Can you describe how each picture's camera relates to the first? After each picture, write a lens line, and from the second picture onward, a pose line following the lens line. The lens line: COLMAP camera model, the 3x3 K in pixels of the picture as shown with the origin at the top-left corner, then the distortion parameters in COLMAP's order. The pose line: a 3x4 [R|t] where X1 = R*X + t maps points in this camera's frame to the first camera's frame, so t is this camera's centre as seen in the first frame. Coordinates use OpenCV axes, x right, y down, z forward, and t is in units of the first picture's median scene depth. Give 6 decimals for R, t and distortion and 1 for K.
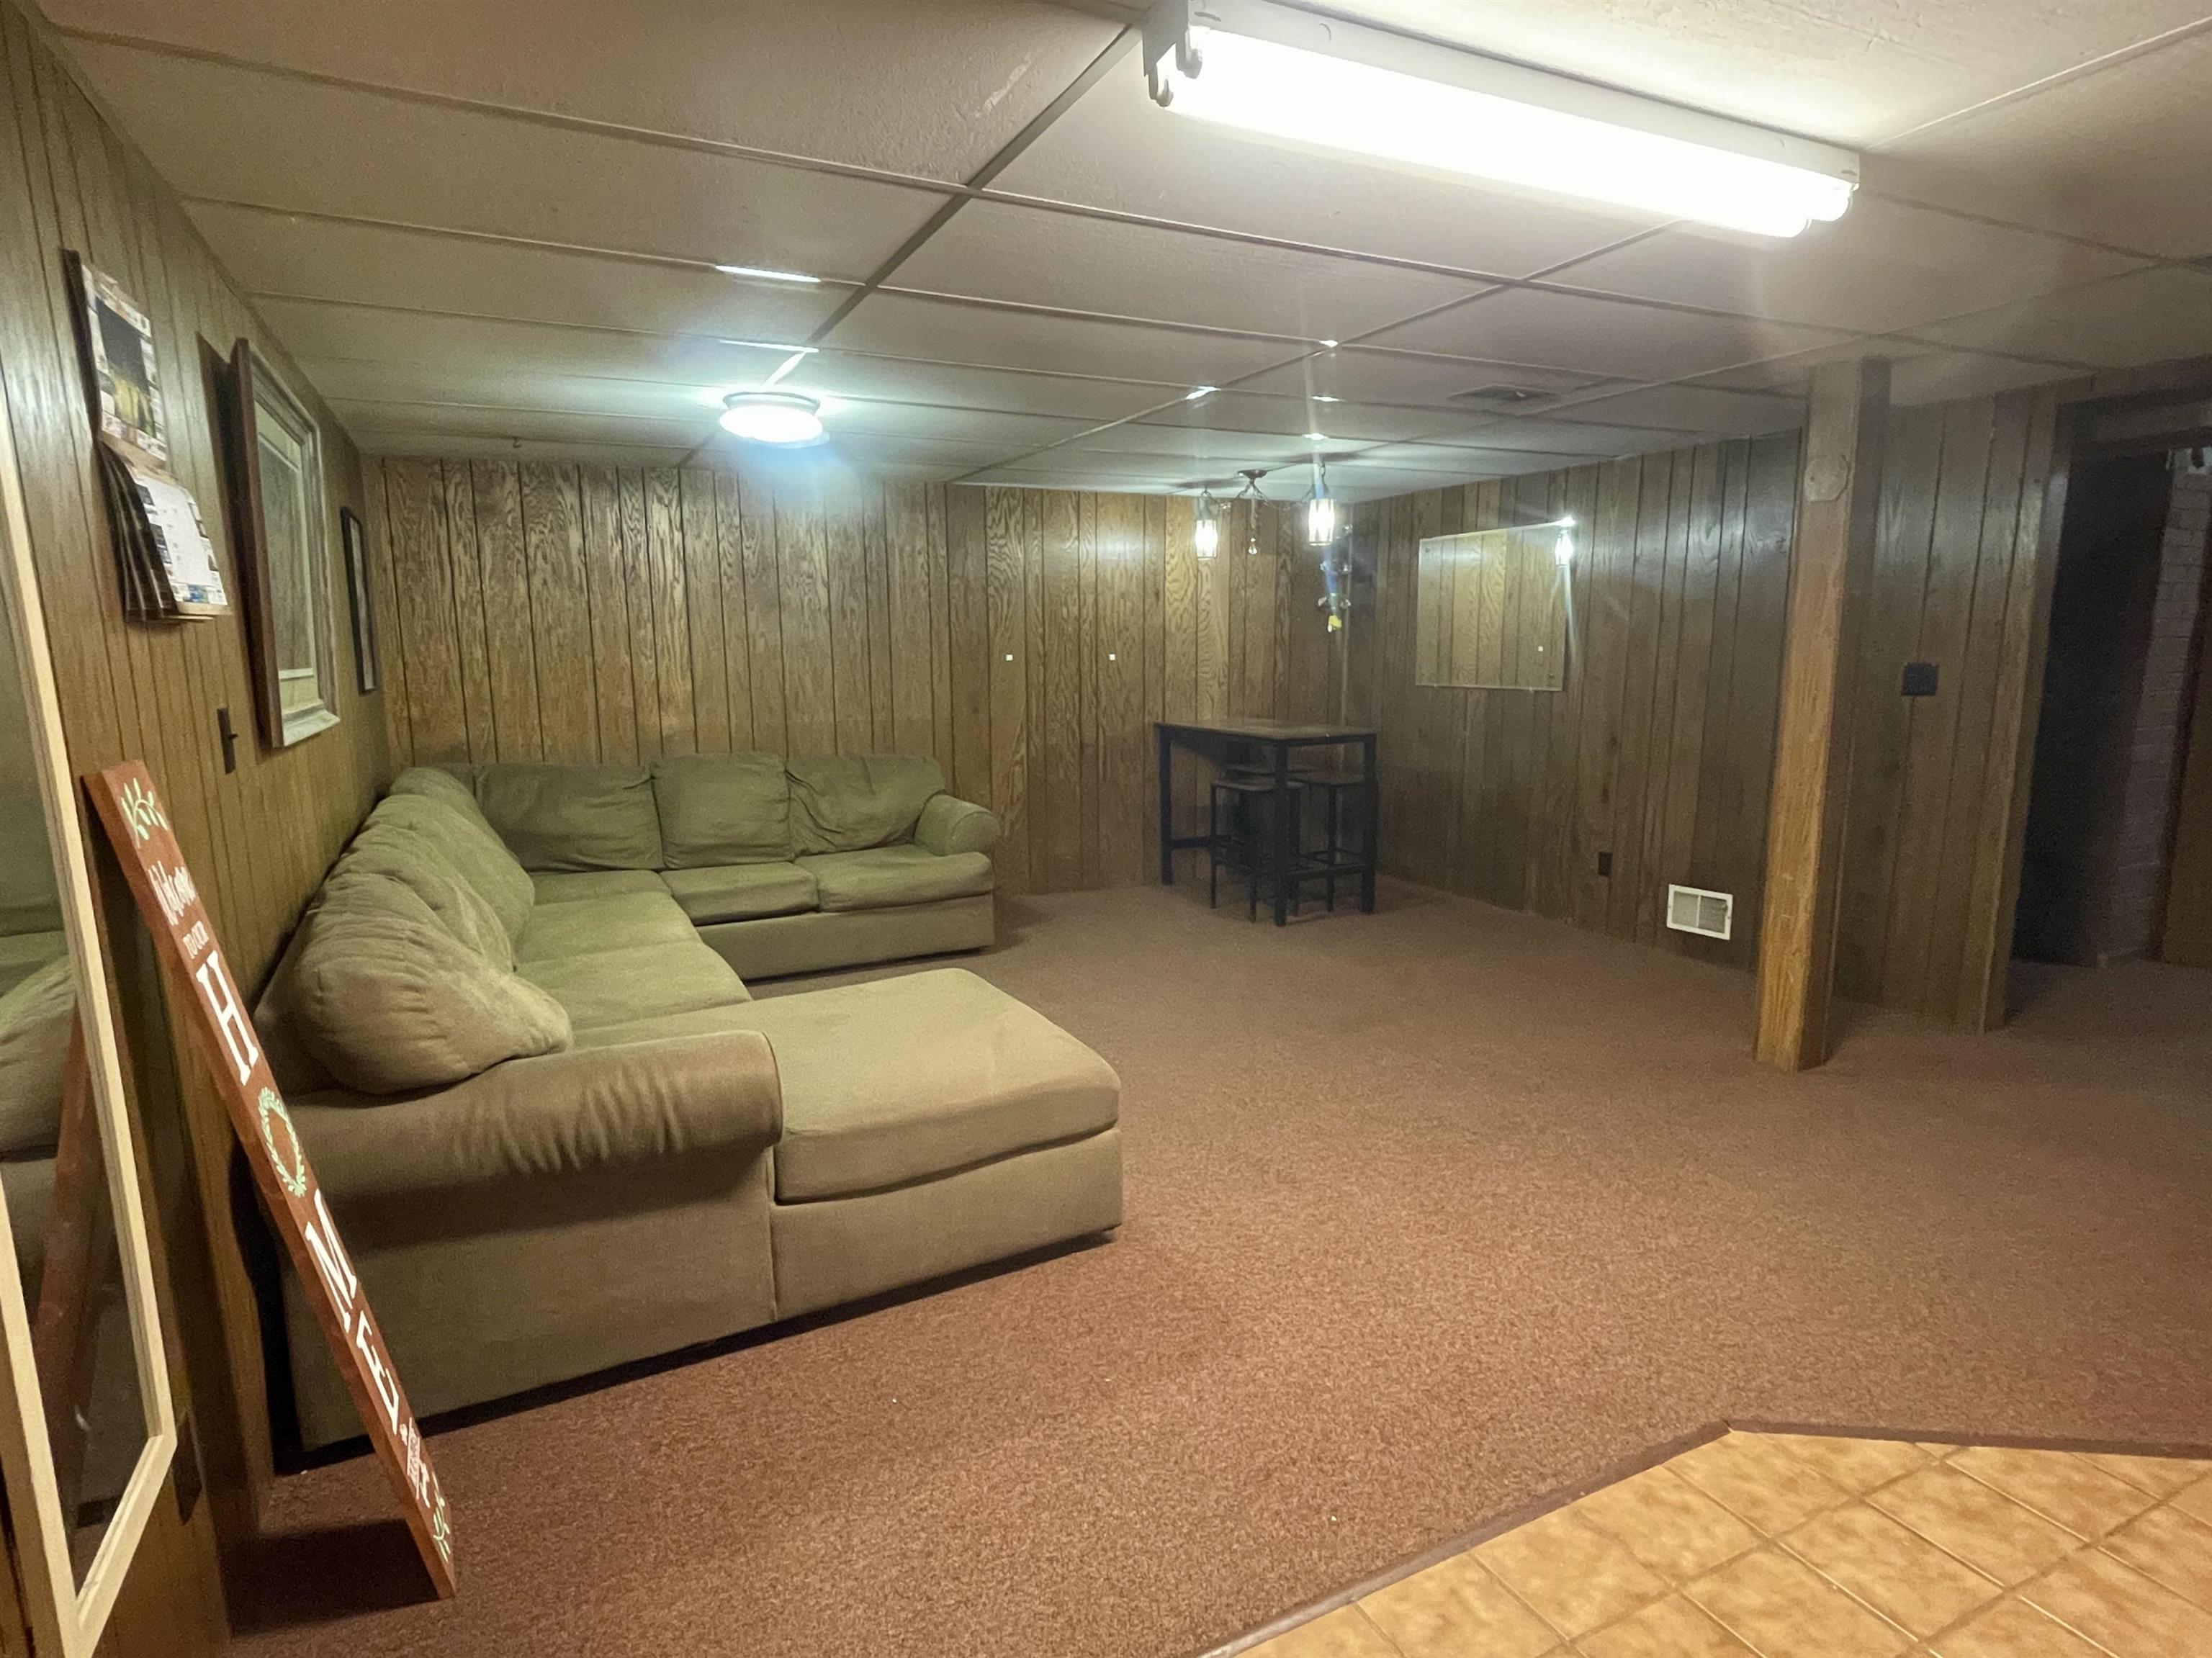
lens RADIAL K [[1188.6, 0, 1106.0], [0, 1188.6, 829.0], [0, 0, 1]] dist [0.000069, 0.000017]
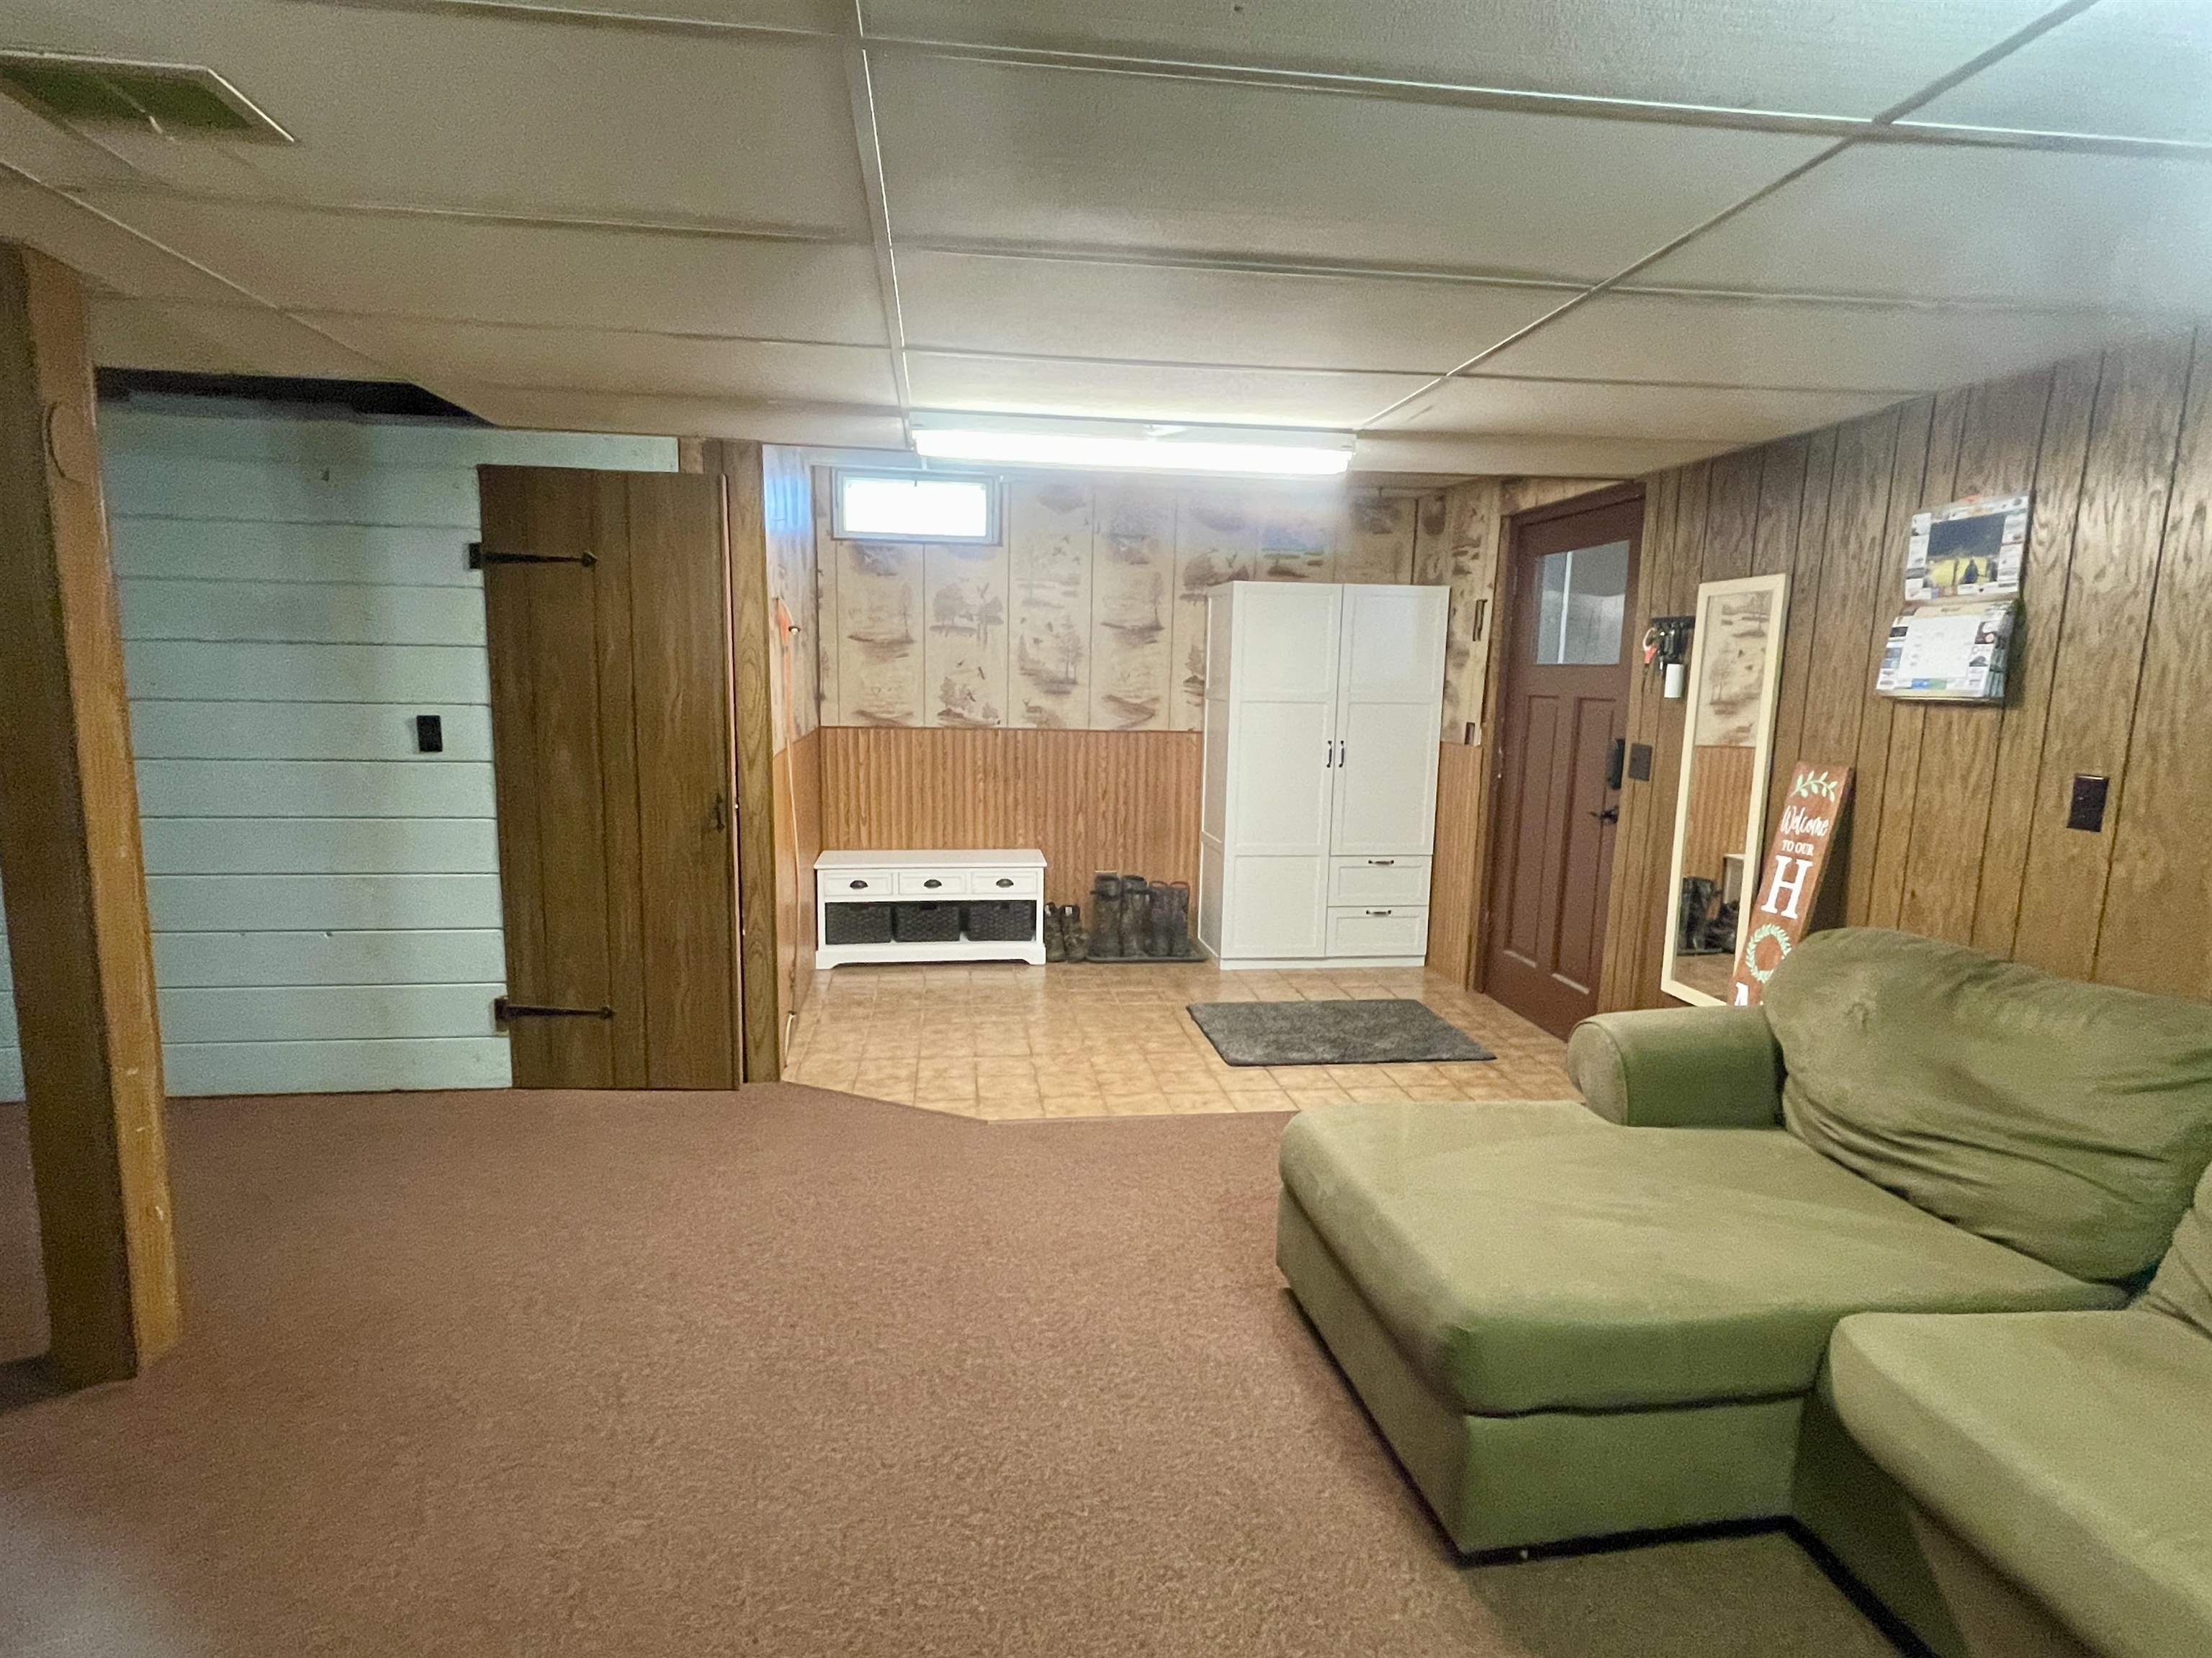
lens RADIAL K [[1188.6, 0, 1106.0], [0, 1188.6, 829.0], [0, 0, 1]] dist [0.000069, 0.000017]
pose [[-0.944338, -0.052241, 0.324803, -0.243157], [0.042458, 0.959700, 0.277801, -0.477028], [-0.326226, 0.276128, -0.904063, 2.729296]]
